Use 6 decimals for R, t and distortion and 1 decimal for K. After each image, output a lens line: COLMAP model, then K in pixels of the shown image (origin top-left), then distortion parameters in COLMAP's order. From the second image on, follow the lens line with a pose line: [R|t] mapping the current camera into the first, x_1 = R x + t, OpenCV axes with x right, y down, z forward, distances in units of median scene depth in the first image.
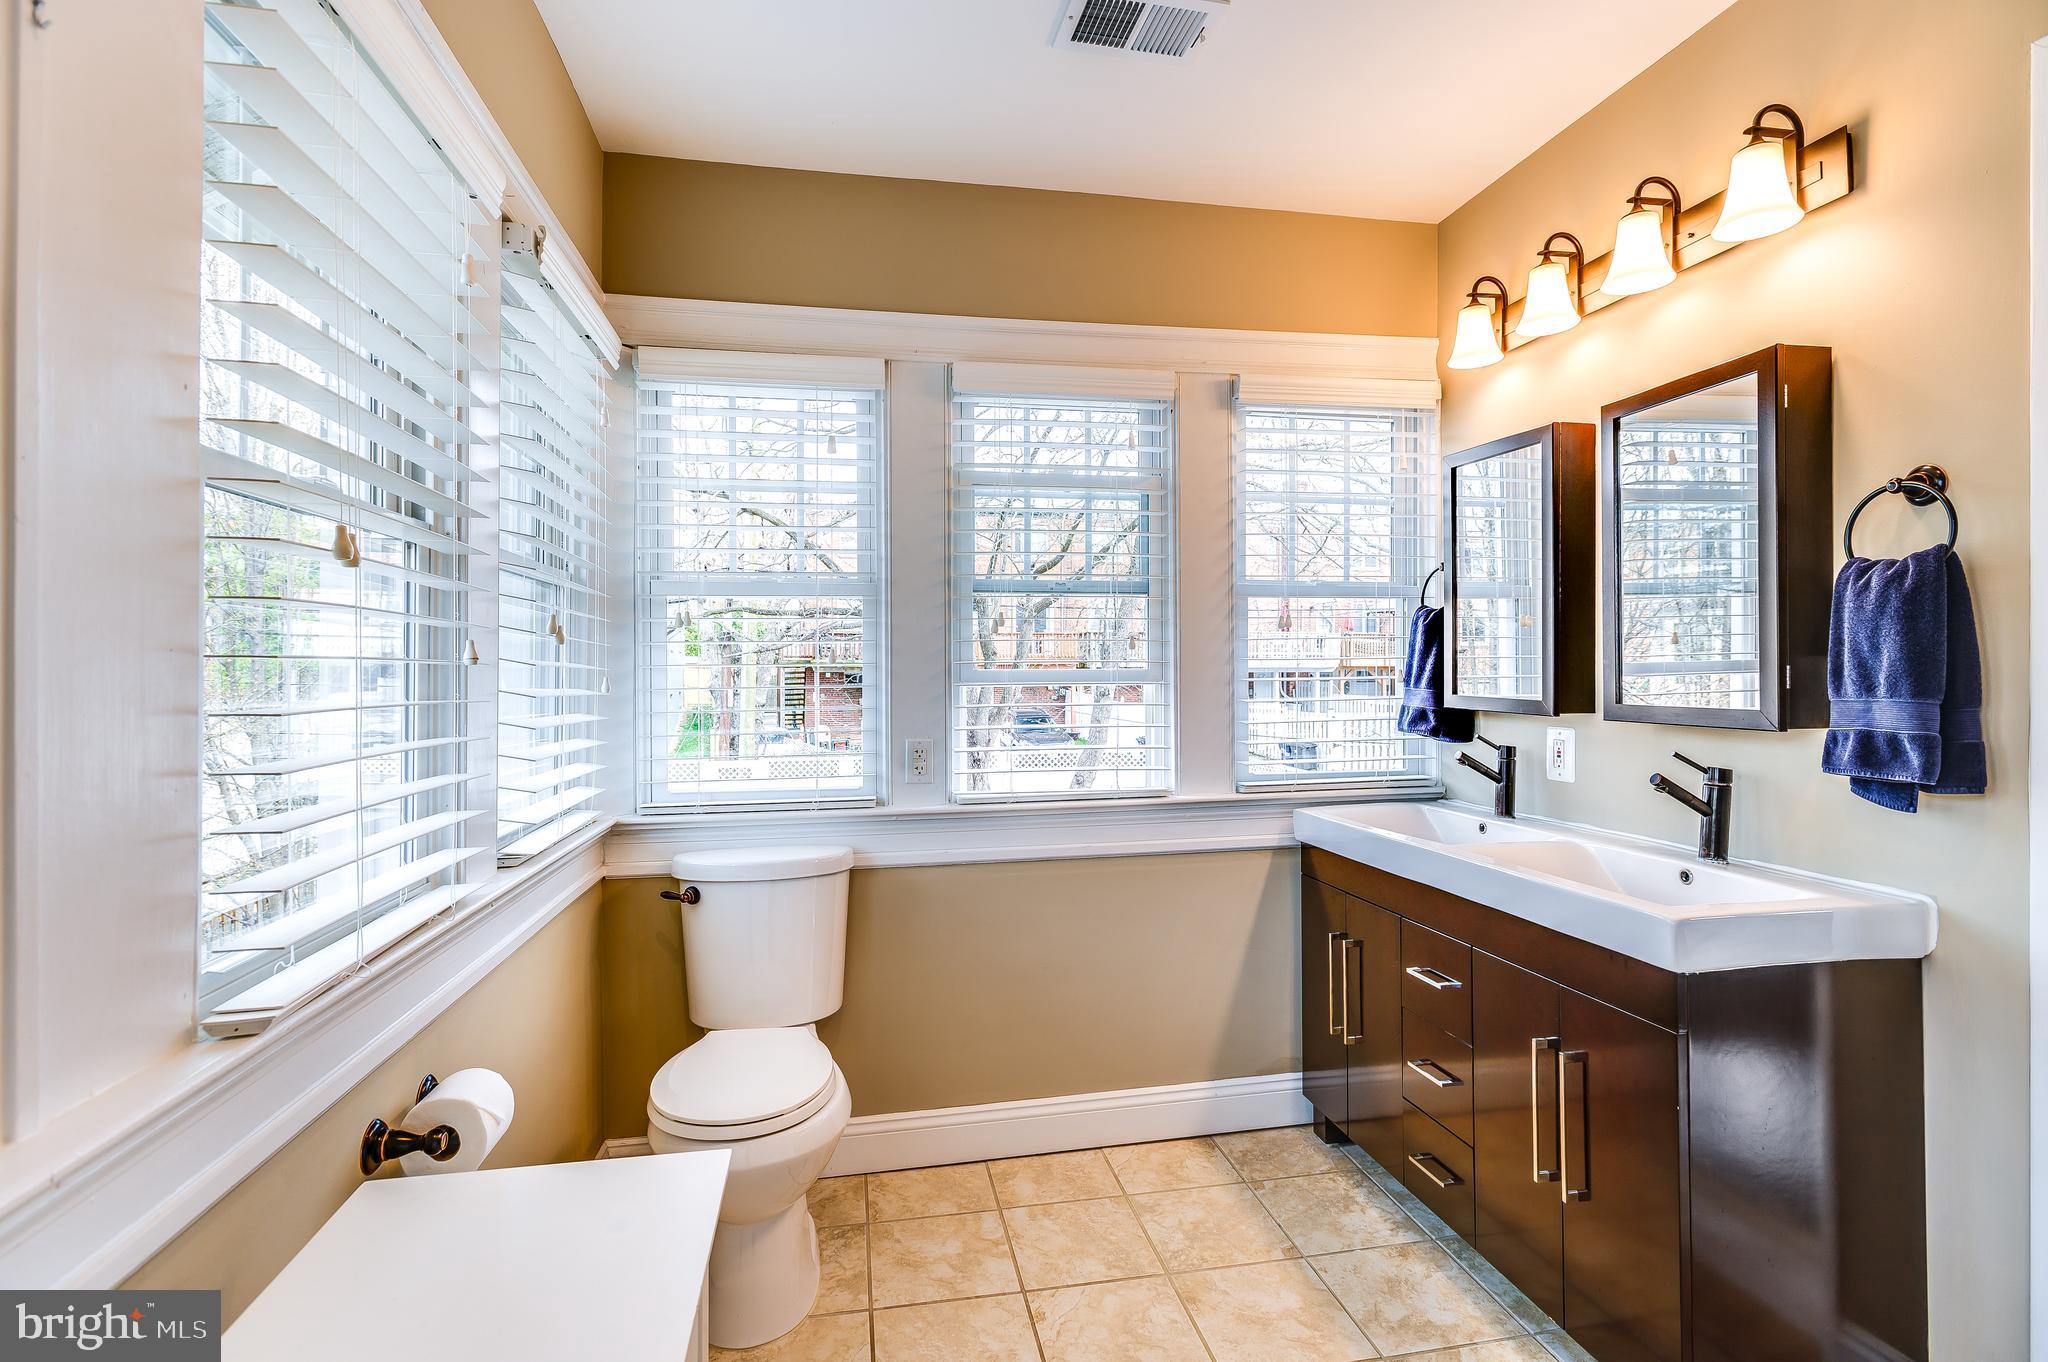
lens RADIAL K [[950.6, 0, 1024.0], [0, 950.6, 681.0], [0, 0, 1]] dist [-0.002376, -0.000202]
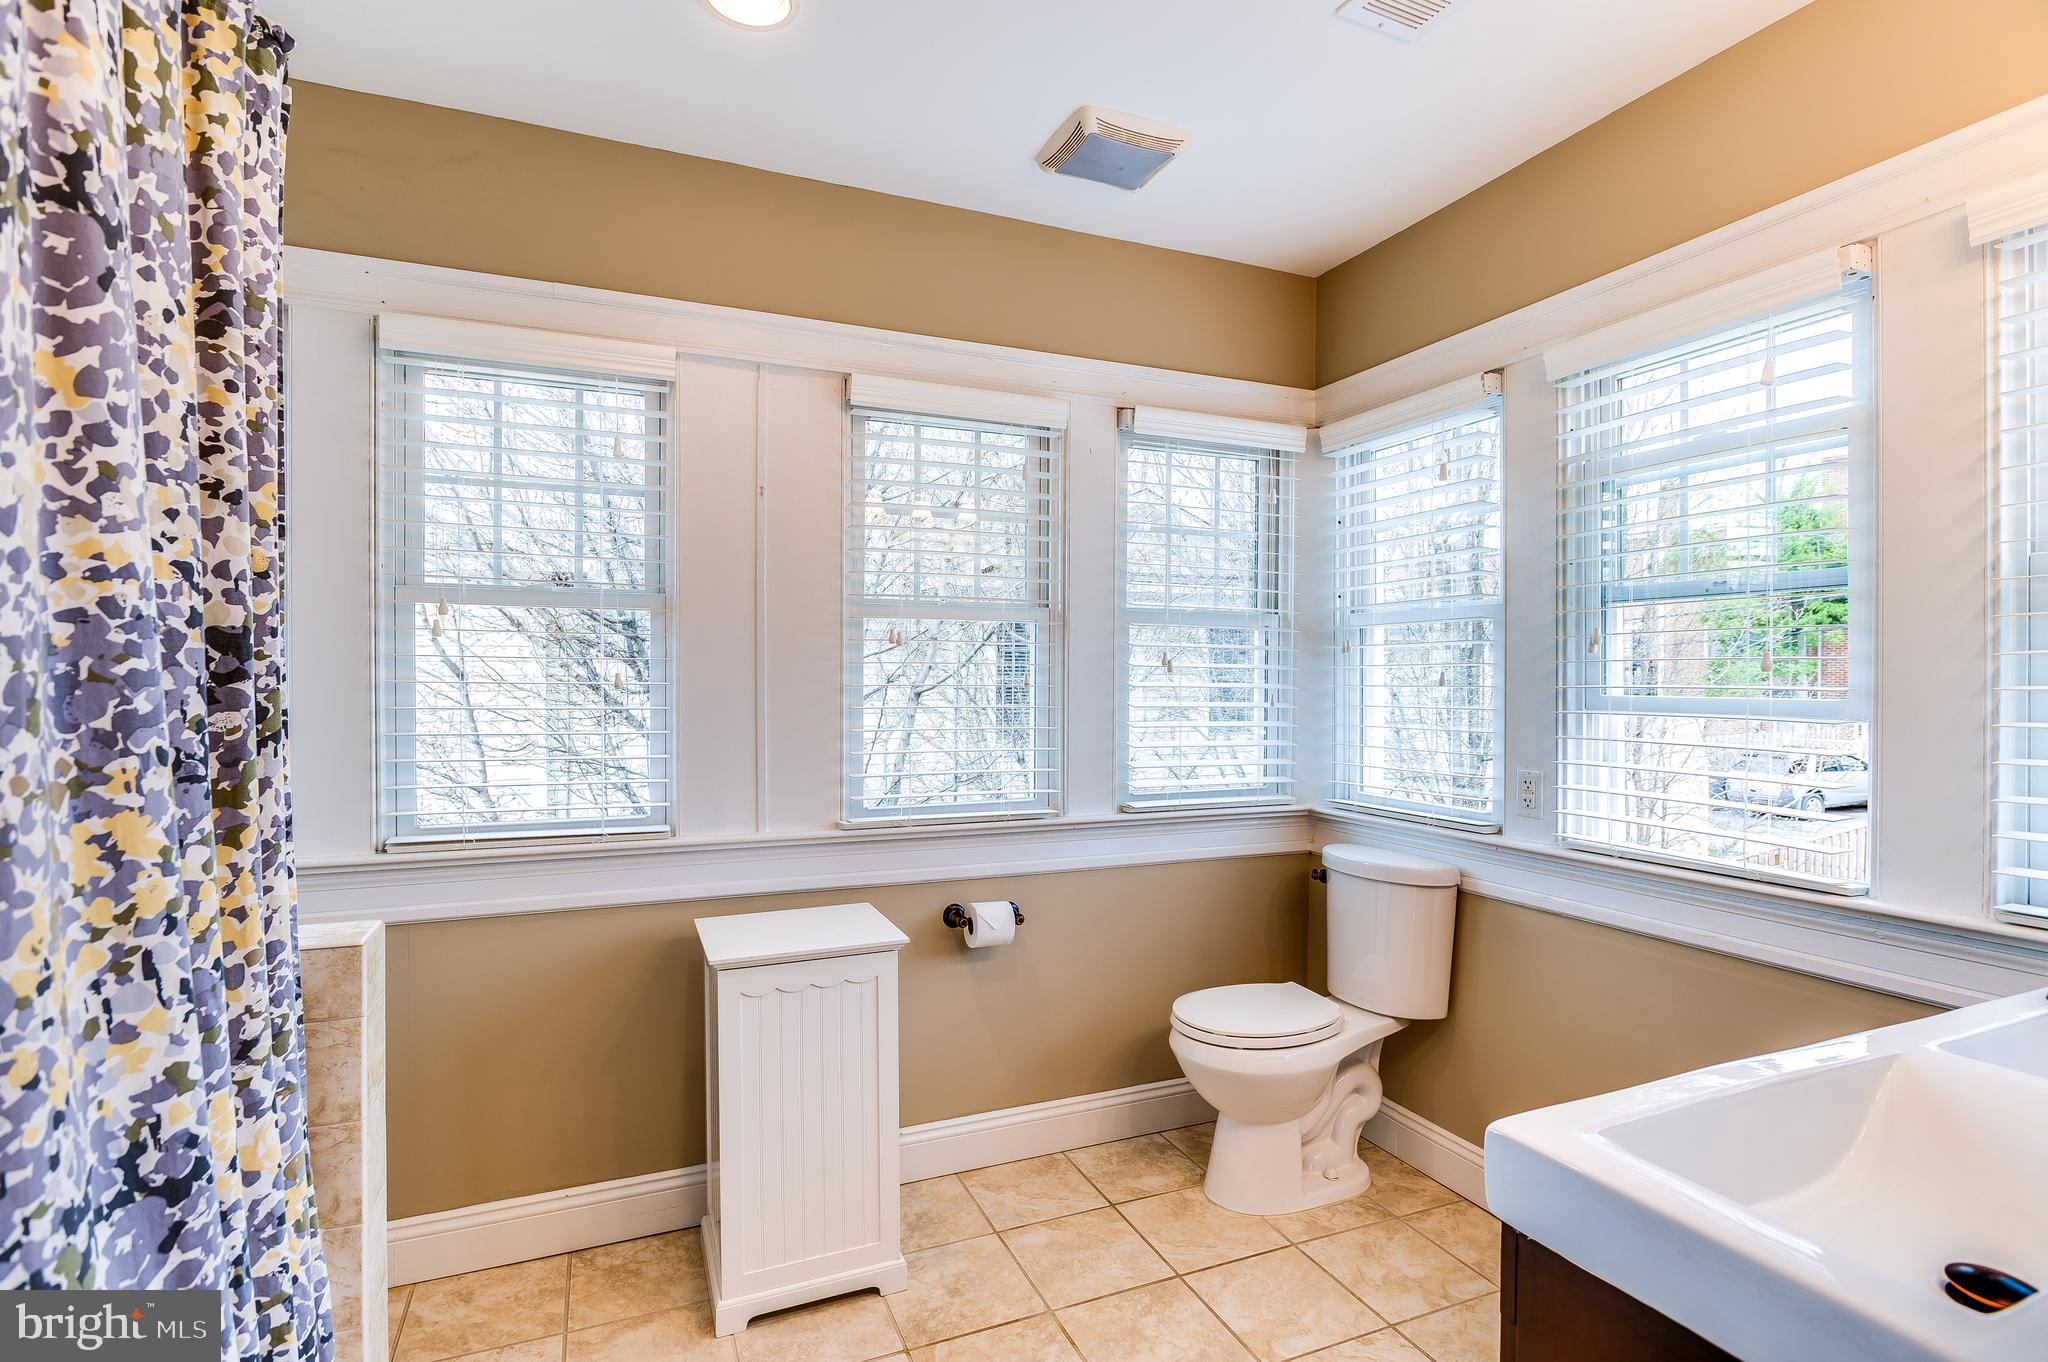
lens RADIAL K [[986.9, 0, 1024.0], [0, 986.9, 681.0], [0, 0, 1]] dist [-0.010904, -0.001656]
pose [[0.215675, 0.014957, -0.976351, 0.734307], [-0.009628, 0.999867, 0.013190, -0.032250], [0.976418, 0.006555, 0.215790, 0.325382]]
